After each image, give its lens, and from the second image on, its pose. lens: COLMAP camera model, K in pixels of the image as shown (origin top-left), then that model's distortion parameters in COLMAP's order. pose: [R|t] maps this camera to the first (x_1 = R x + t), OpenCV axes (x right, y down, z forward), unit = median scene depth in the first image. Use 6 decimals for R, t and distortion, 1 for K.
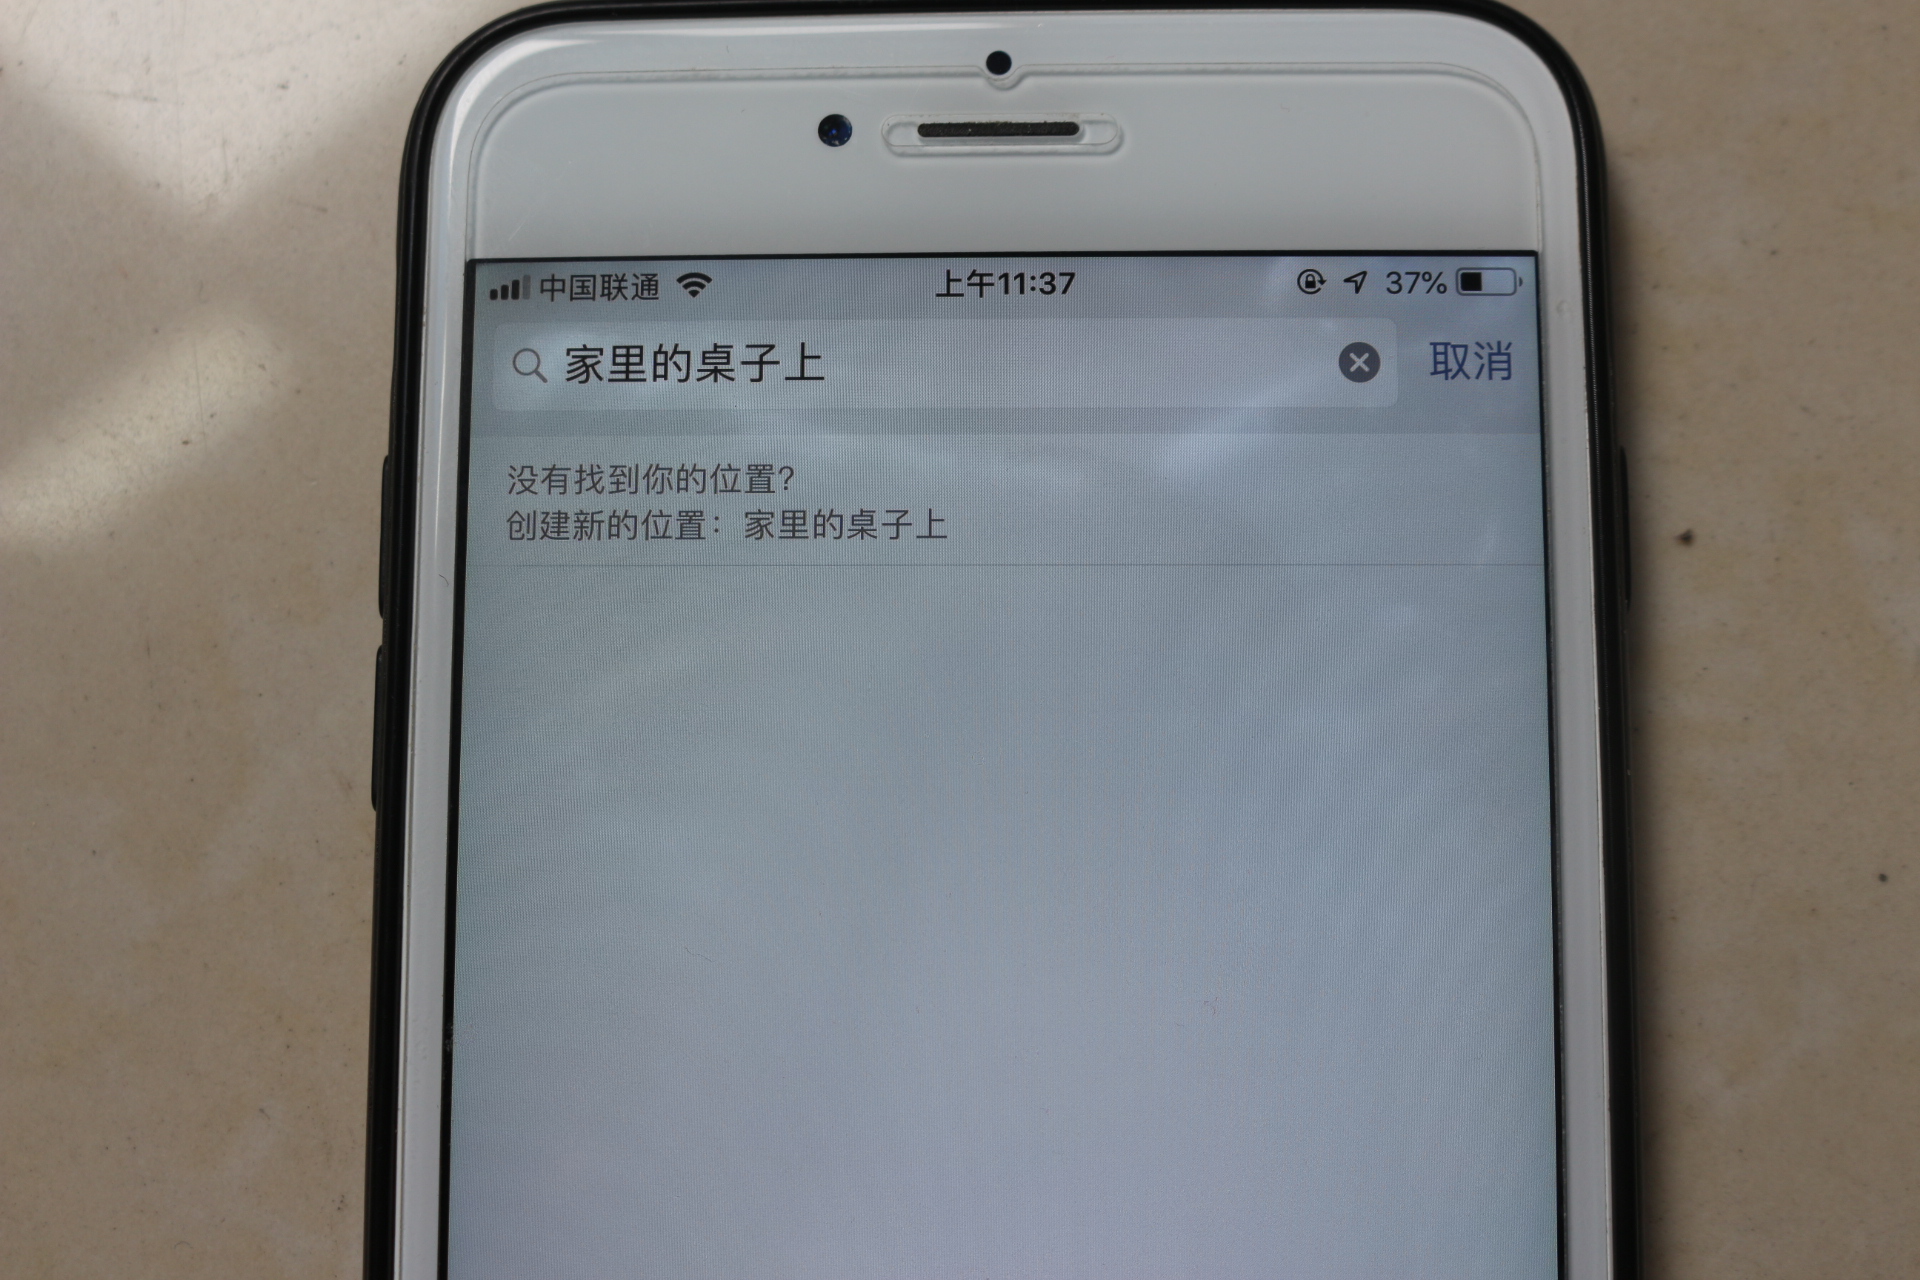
lens RADIAL K [[2392.6, 0, 905.1], [0, 2392.6, 583.2], [0, 0, 1]] dist [-0.137346, 0.000000]
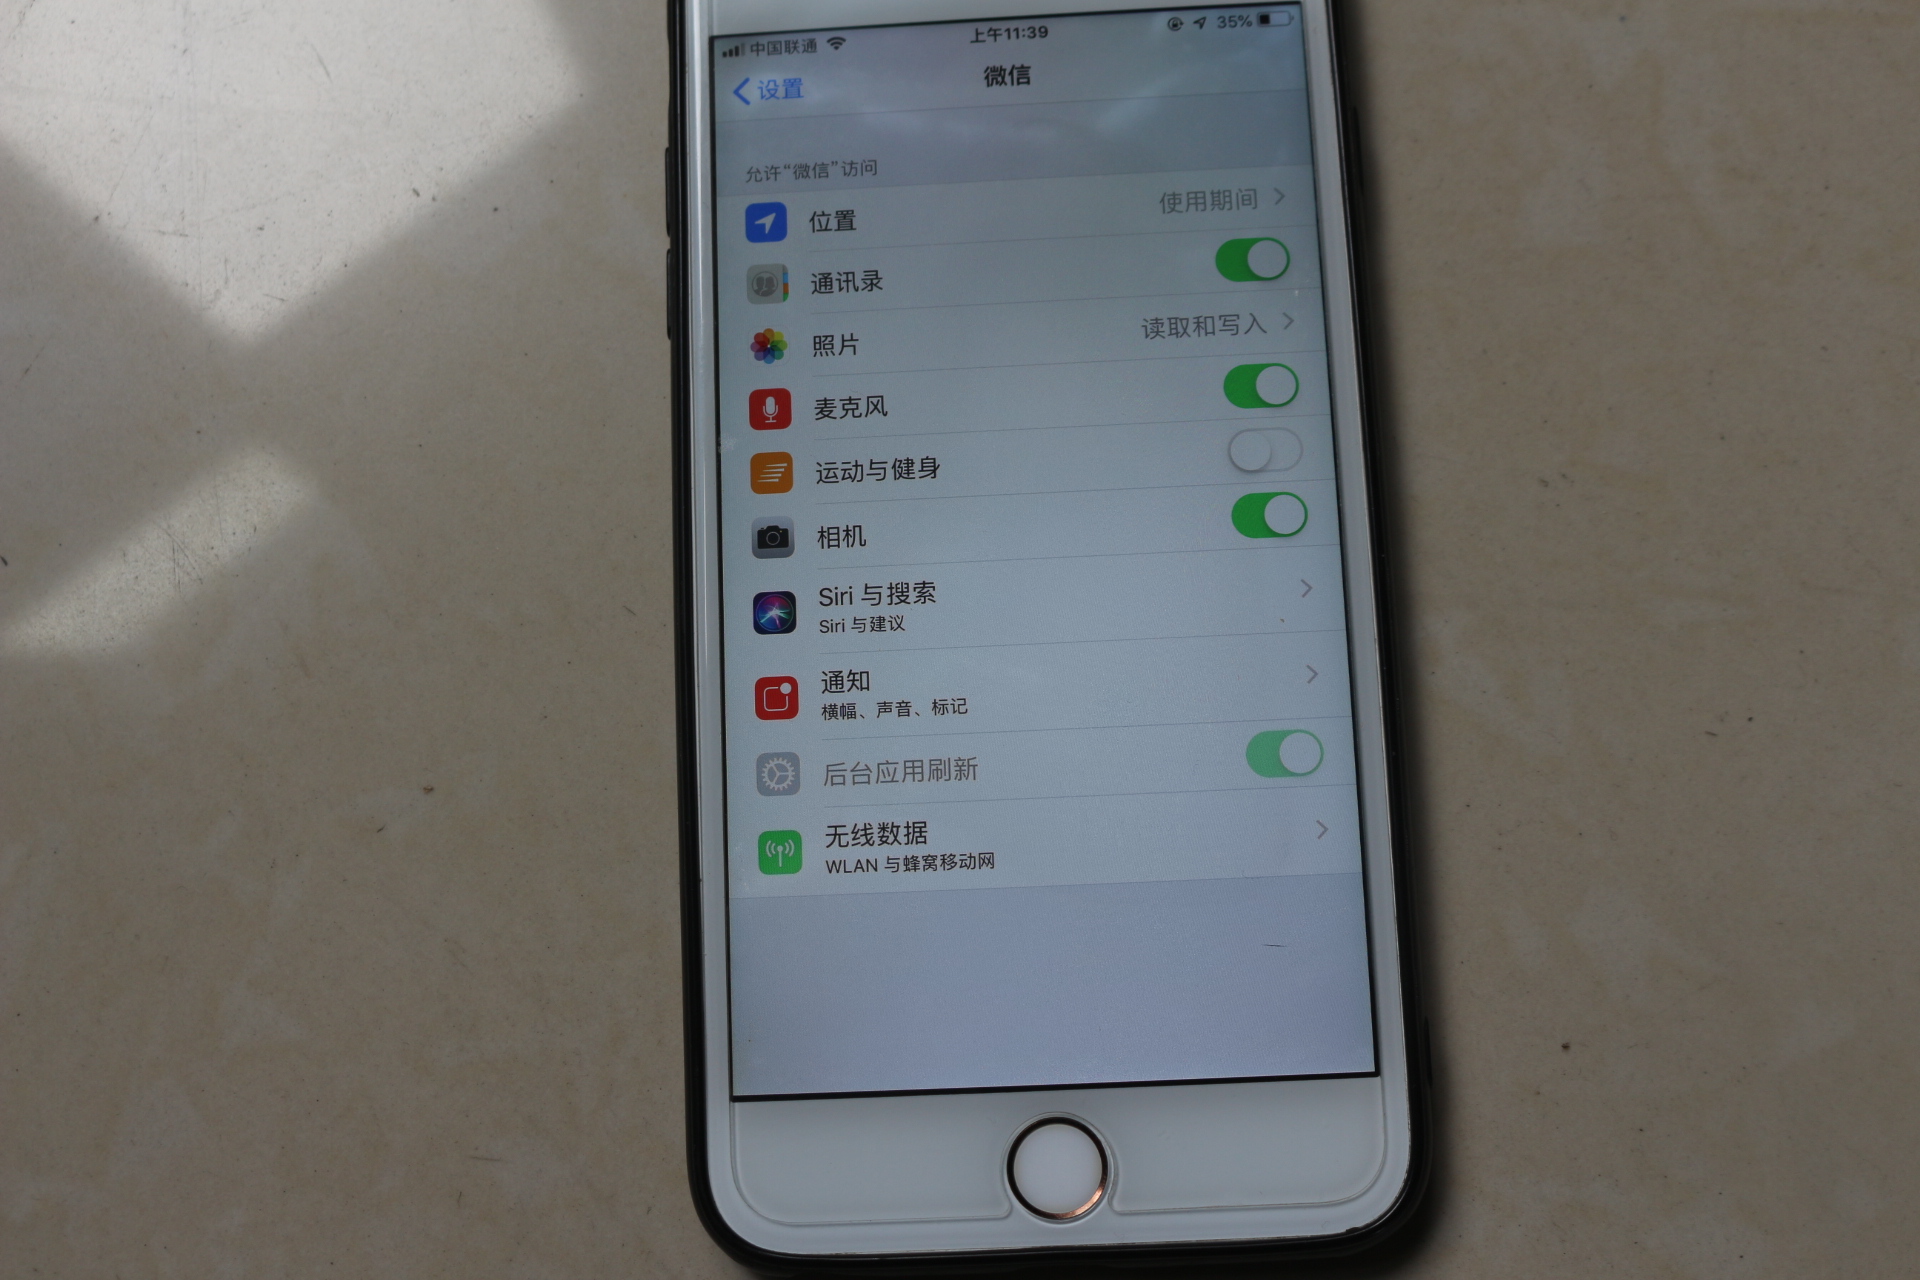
lens RADIAL K [[2392.6, 0, 957.7], [0, 2392.6, 639.4], [0, 0, 1]] dist [-0.137346, 0.000000]
pose [[0.998889, -0.046438, 0.008061, -0.032134], [0.046760, 0.997856, -0.045789, 0.411858], [-0.005918, 0.046115, 0.998919, -0.773690]]
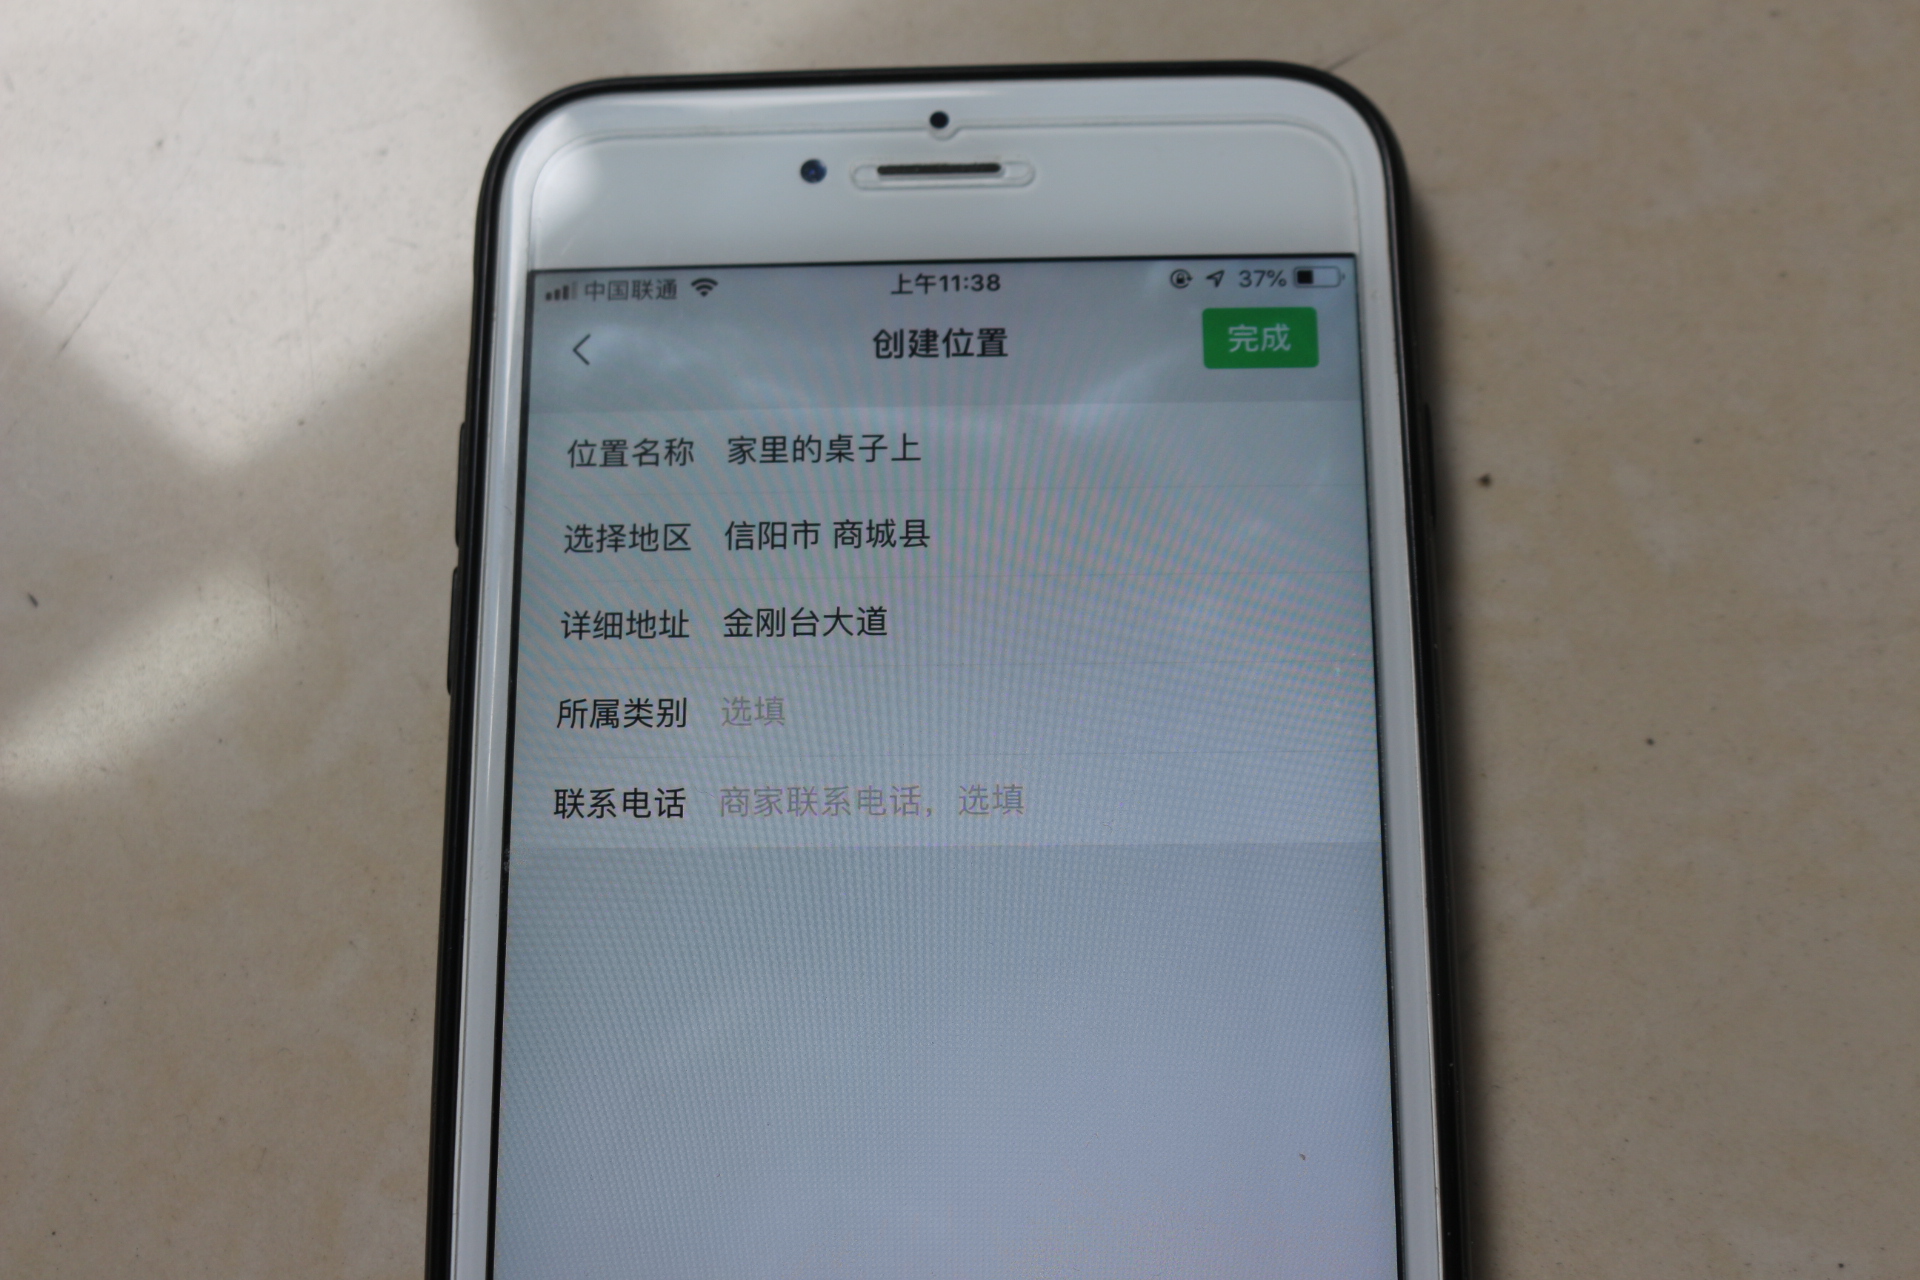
lens RADIAL K [[2392.6, 0, 926.6], [0, 2392.6, 644.4], [0, 0, 1]] dist [-0.137346, 0.000000]
pose [[0.999975, -0.005488, 0.004468, 0.025201], [0.005939, 0.994133, -0.108005, 0.207344], [-0.003849, 0.108029, 0.994140, -0.262767]]
